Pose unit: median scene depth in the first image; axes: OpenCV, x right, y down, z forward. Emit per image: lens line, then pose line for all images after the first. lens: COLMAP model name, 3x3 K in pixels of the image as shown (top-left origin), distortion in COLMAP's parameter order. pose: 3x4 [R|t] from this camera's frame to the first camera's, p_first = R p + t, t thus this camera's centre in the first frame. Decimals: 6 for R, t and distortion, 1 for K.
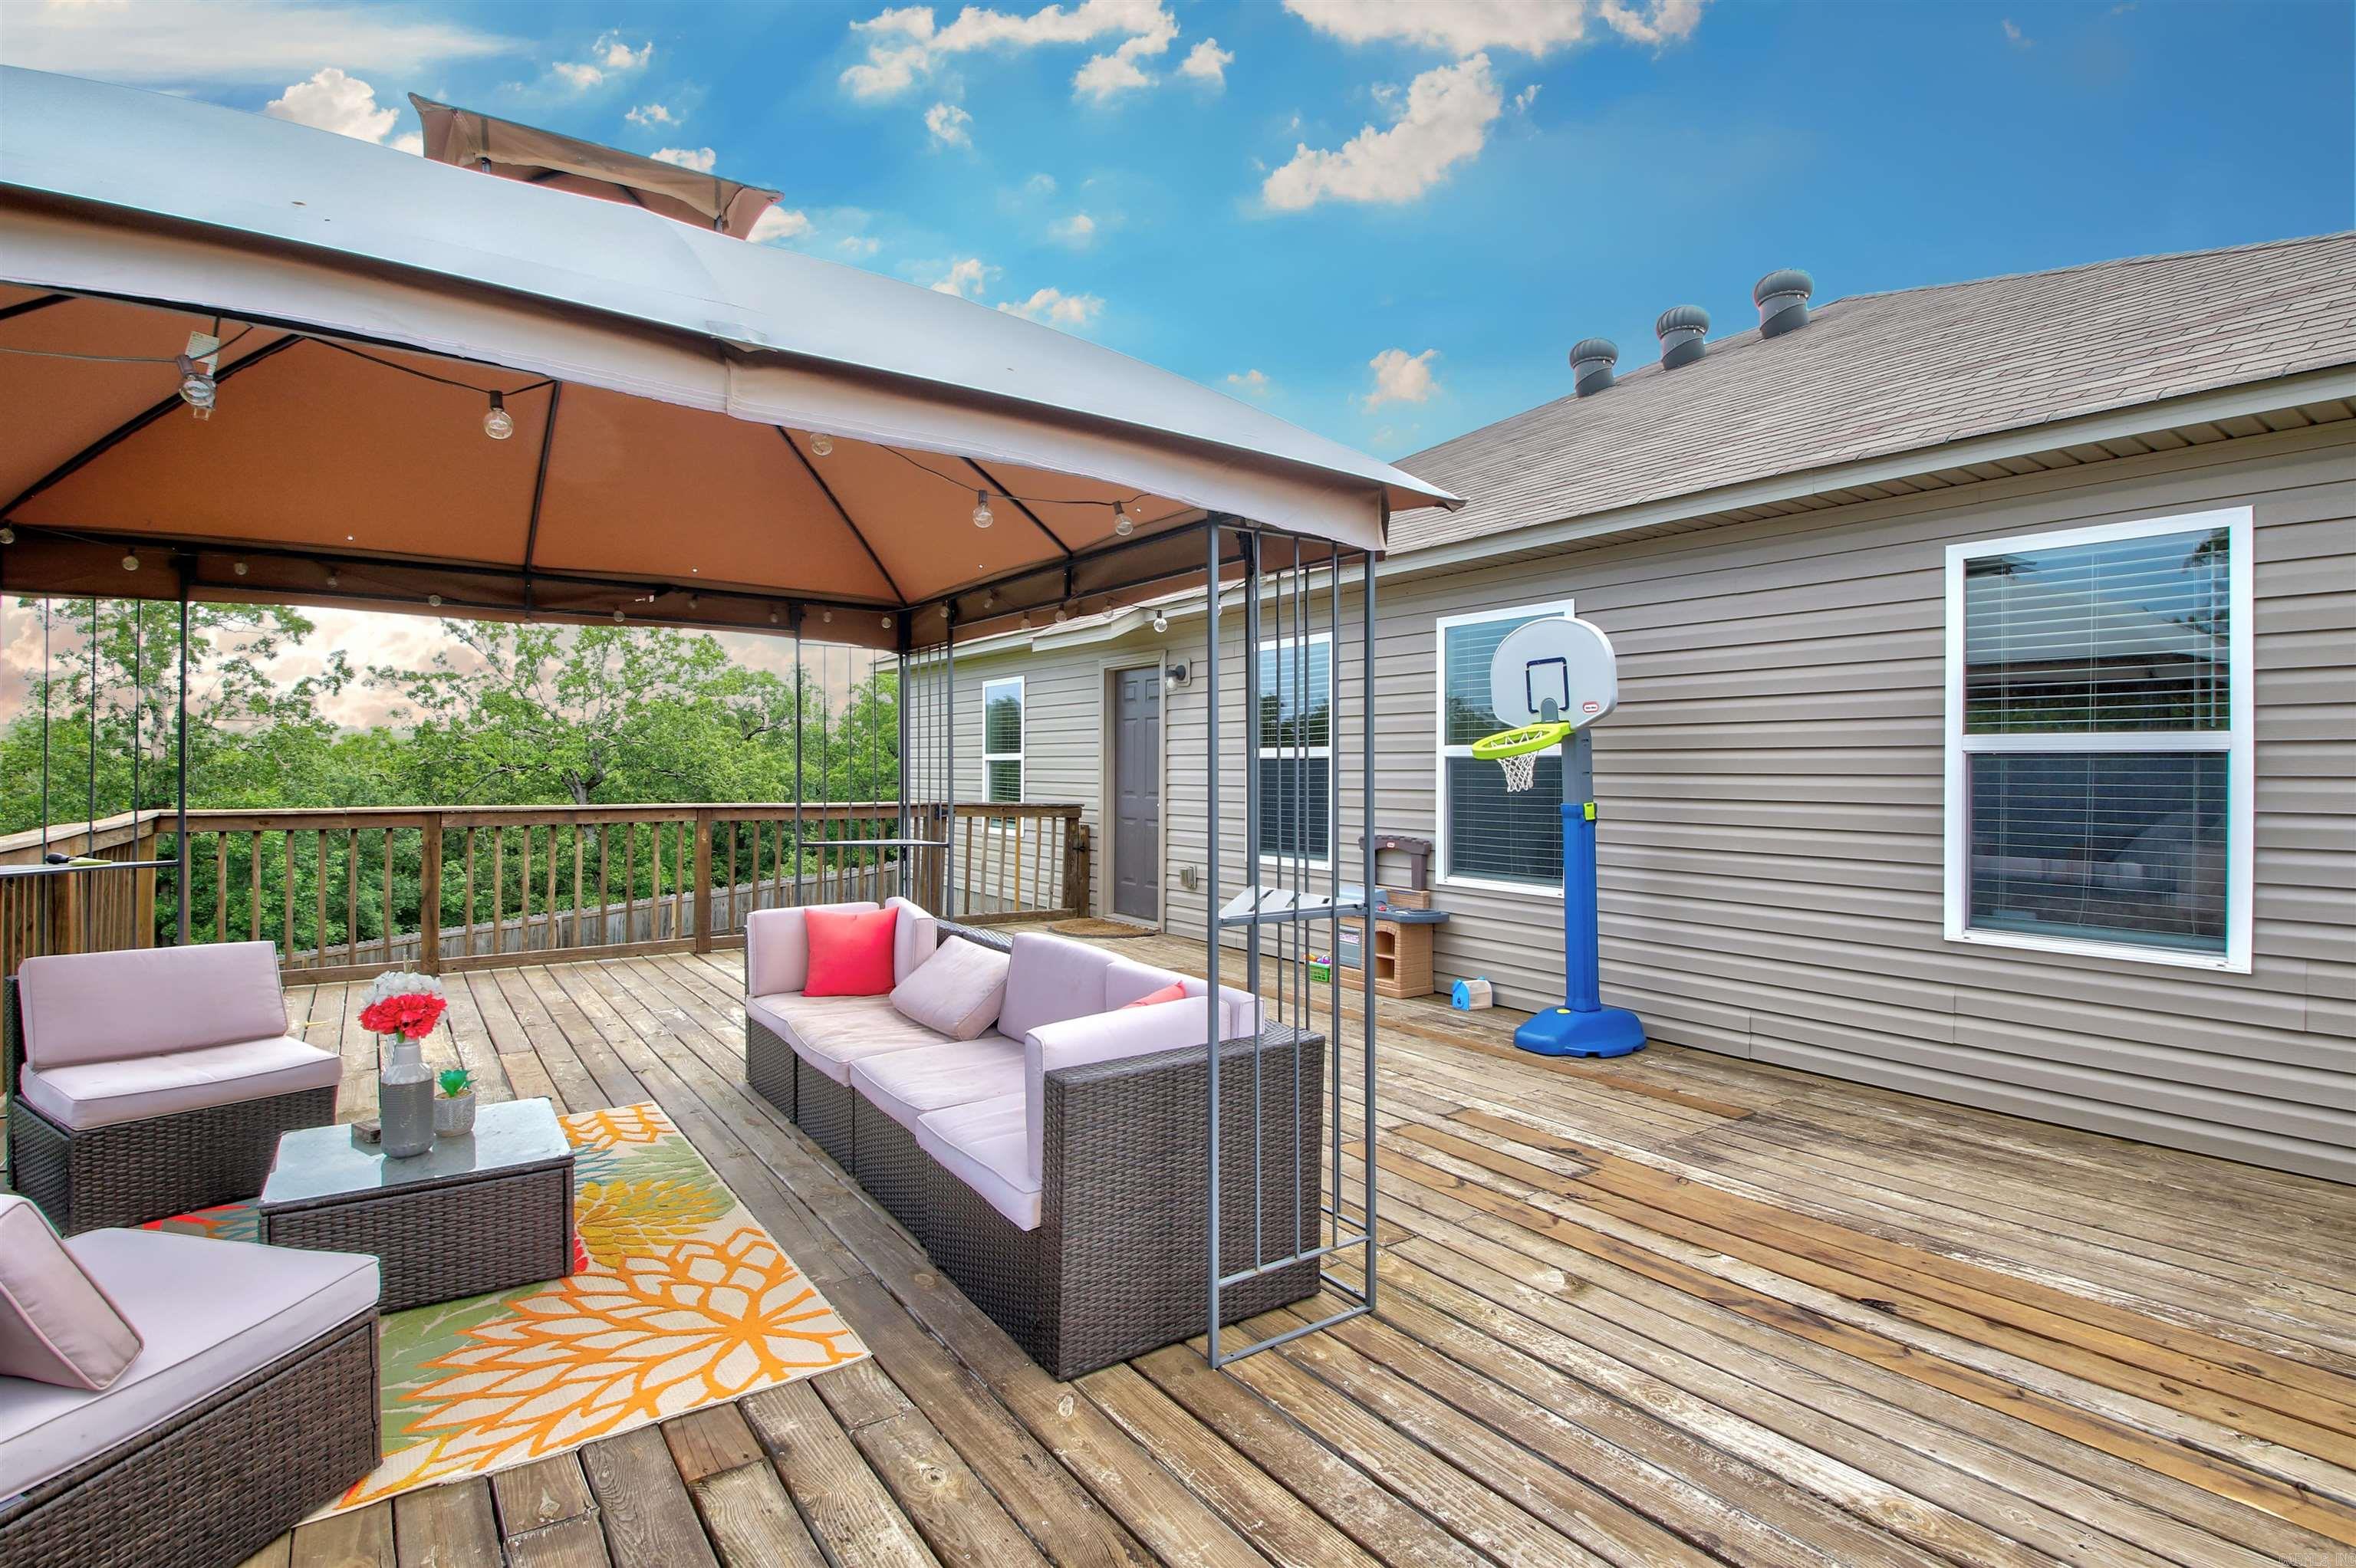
lens RADIAL K [[1119.6, 0, 1180.1], [0, 1119.6, 770.0], [0, 0, 1]] dist [0.023929, -0.034443]
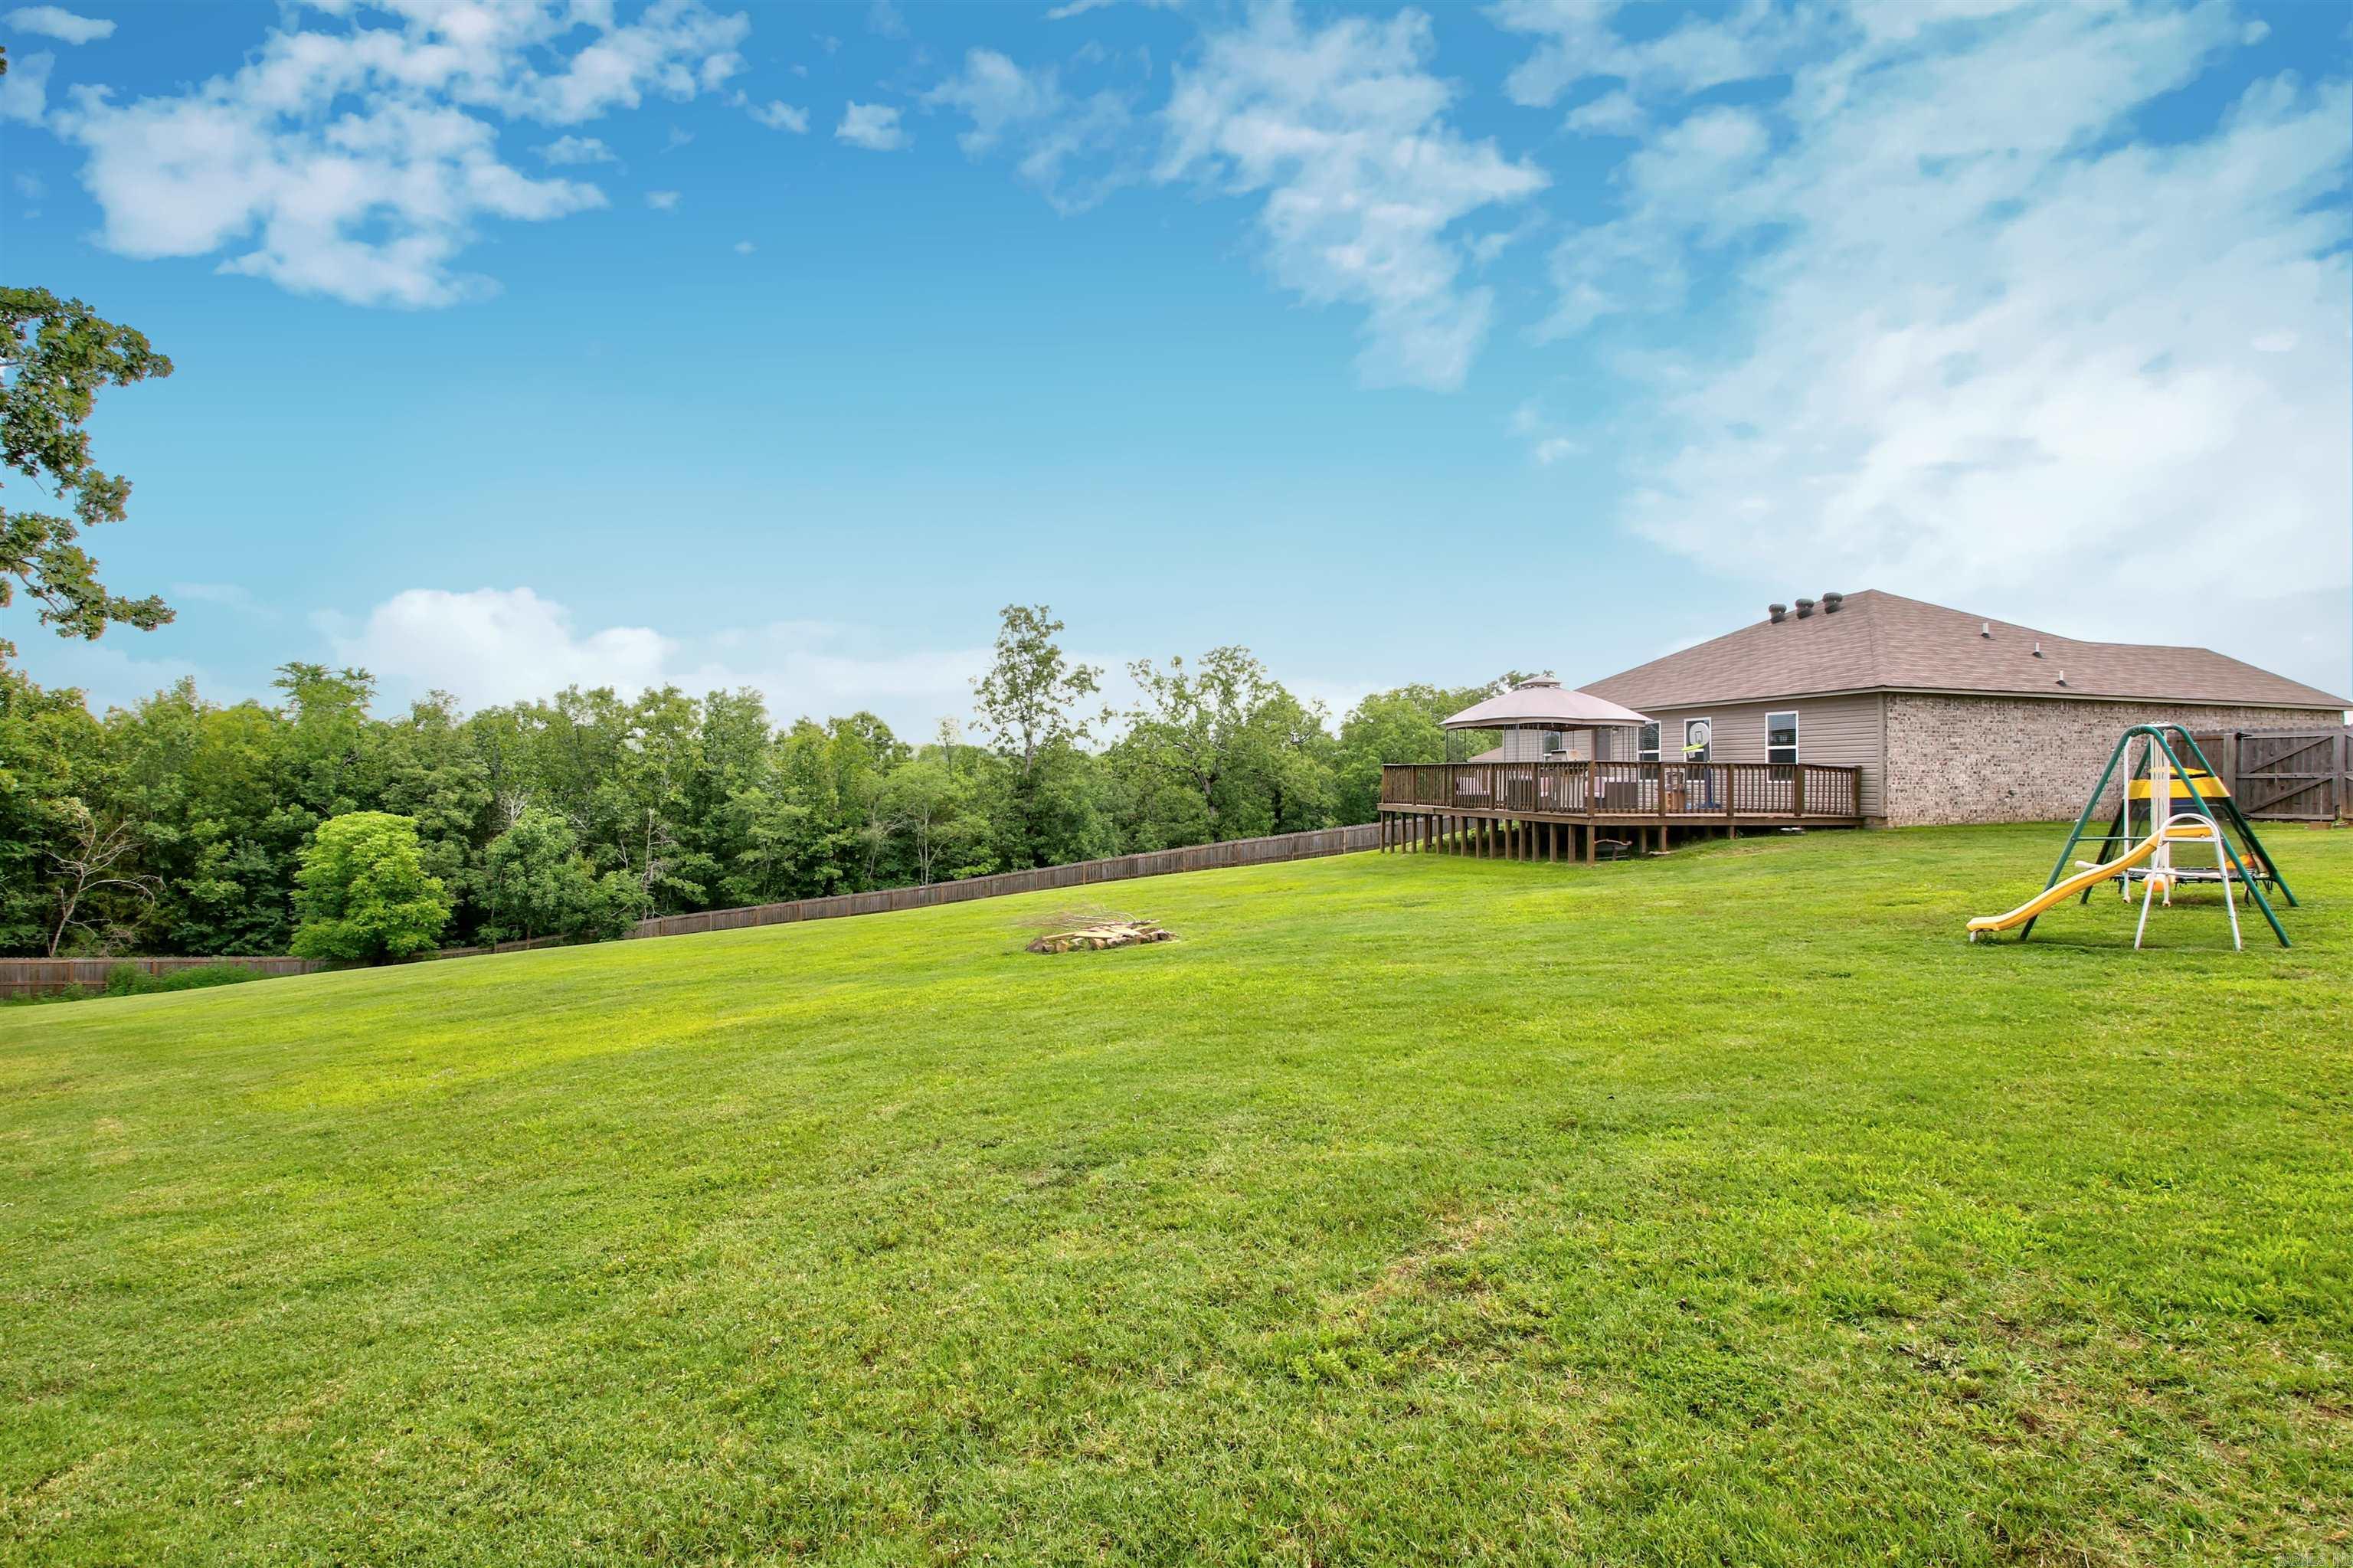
lens RADIAL K [[1118.3, 0, 1178.6], [0, 1118.3, 770.0], [0, 0, 1]] dist [0.023929, -0.034443]
pose [[0.930777, -0.001080, -0.365586, 0.004077], [-0.002580, 0.999951, -0.009522, 0.103159], [0.365578, 0.009806, 0.930729, -3.659982]]
